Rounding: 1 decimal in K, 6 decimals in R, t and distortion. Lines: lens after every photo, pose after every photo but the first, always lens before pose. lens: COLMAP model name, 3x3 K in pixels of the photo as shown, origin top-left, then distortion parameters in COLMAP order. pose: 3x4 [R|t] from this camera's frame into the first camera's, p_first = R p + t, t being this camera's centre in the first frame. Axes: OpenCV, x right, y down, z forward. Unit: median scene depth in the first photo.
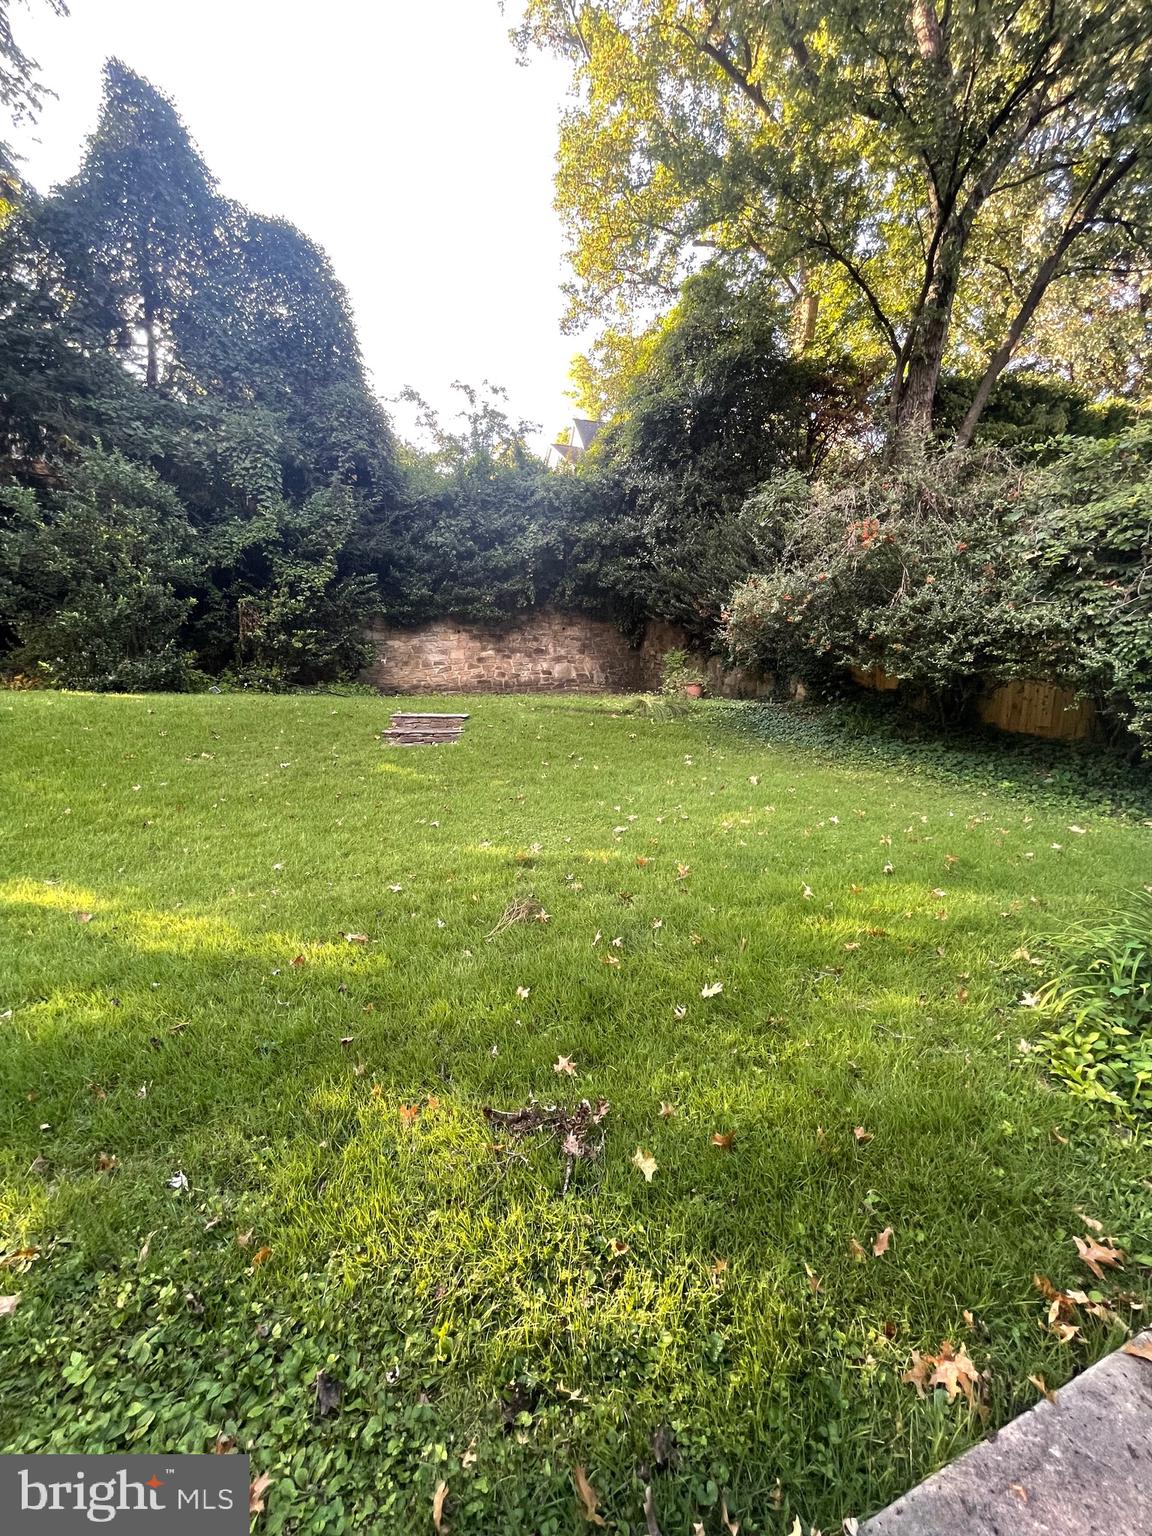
lens RADIAL K [[620.1, 0, 576.8], [0, 620.1, 758.9], [0, 0, 1]] dist [-0.003704, 0.000613]
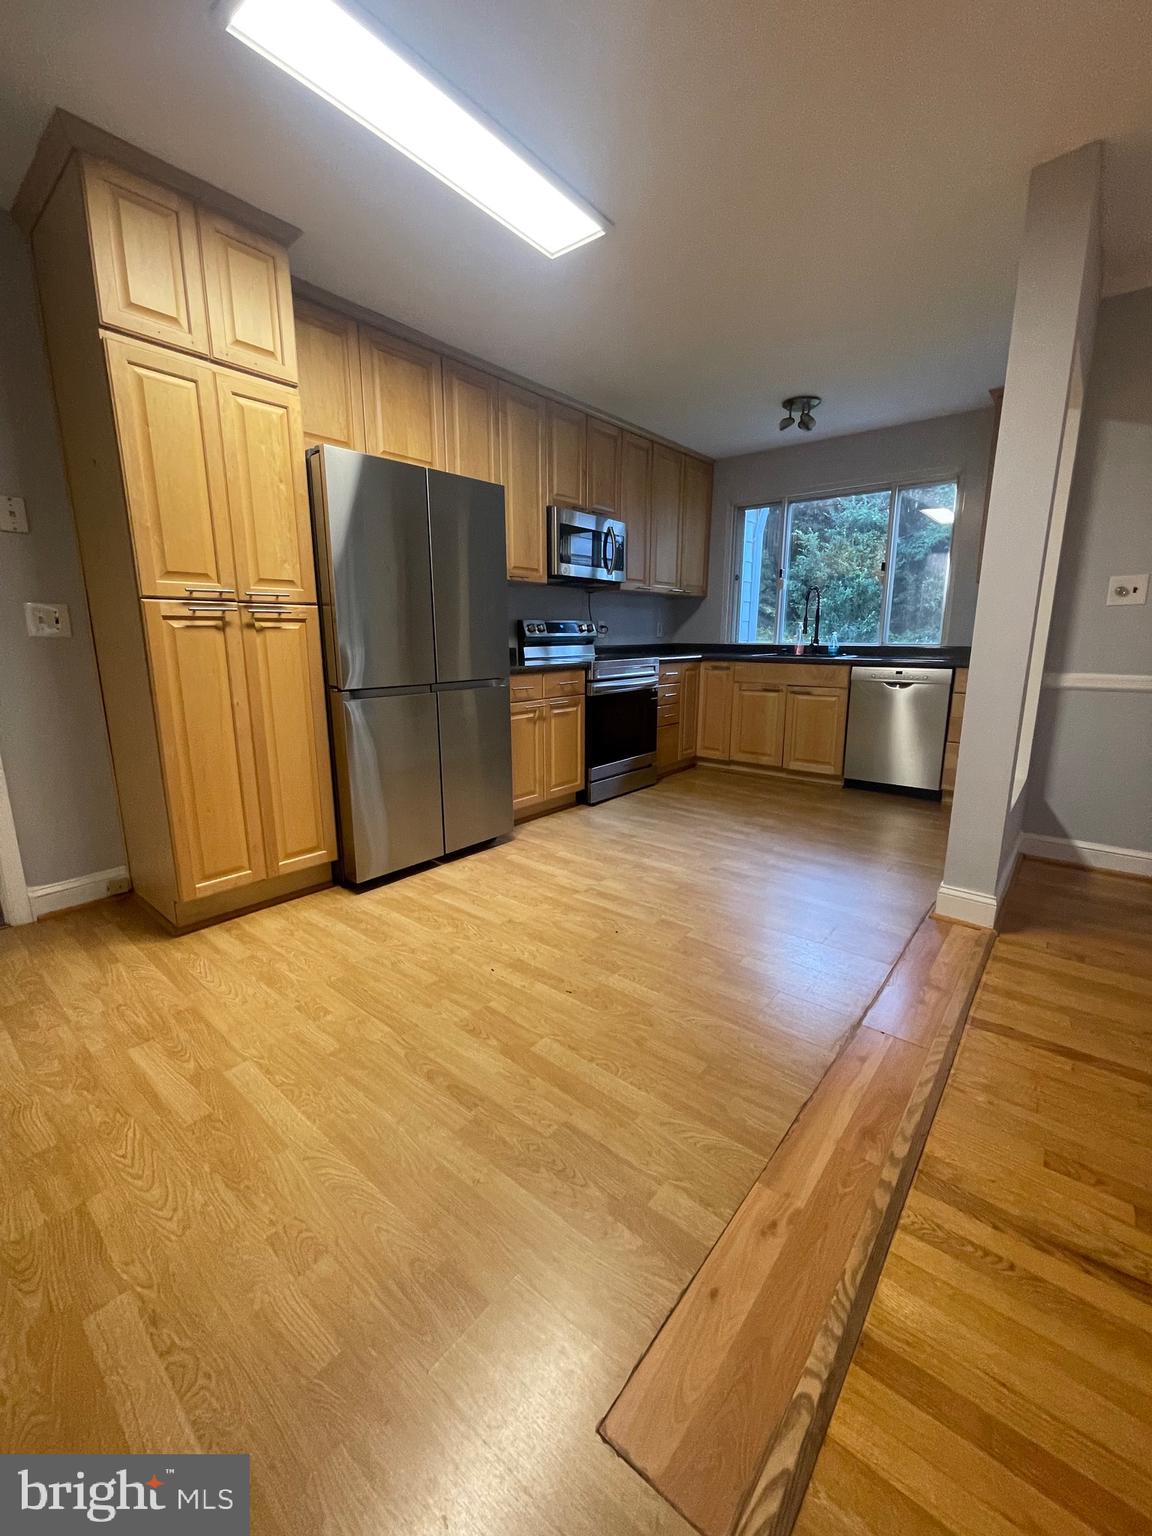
lens RADIAL K [[620.1, 0, 576.8], [0, 620.1, 758.9], [0, 0, 1]] dist [-0.003704, 0.000613]
pose [[0.475721, 0.165293, -0.863926, 0.379194], [-0.116435, 0.985375, 0.124415, 0.063898], [0.871856, 0.041404, 0.488009, -0.387491]]
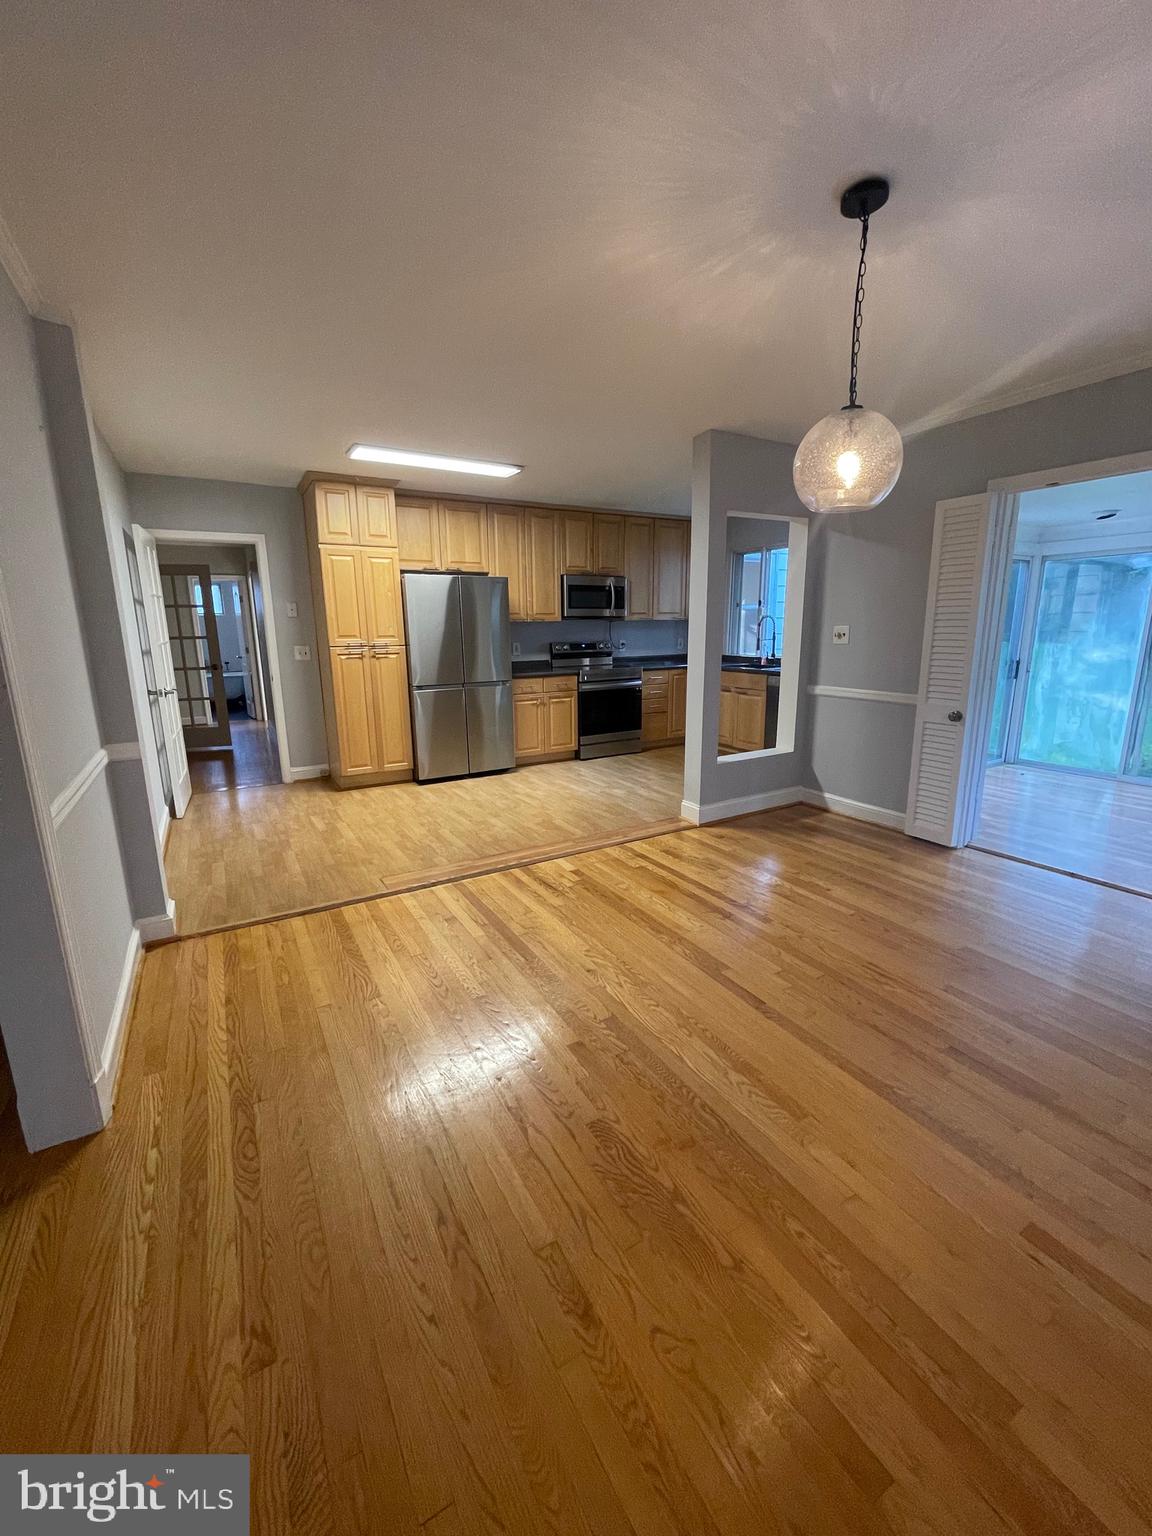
lens RADIAL K [[620.1, 0, 576.8], [0, 620.1, 758.9], [0, 0, 1]] dist [-0.003704, 0.000613]
pose [[0.147413, 0.198151, -0.969023, 0.604721], [-0.125515, 0.975553, 0.180393, 0.033781], [0.981079, 0.095035, 0.168680, -0.313394]]
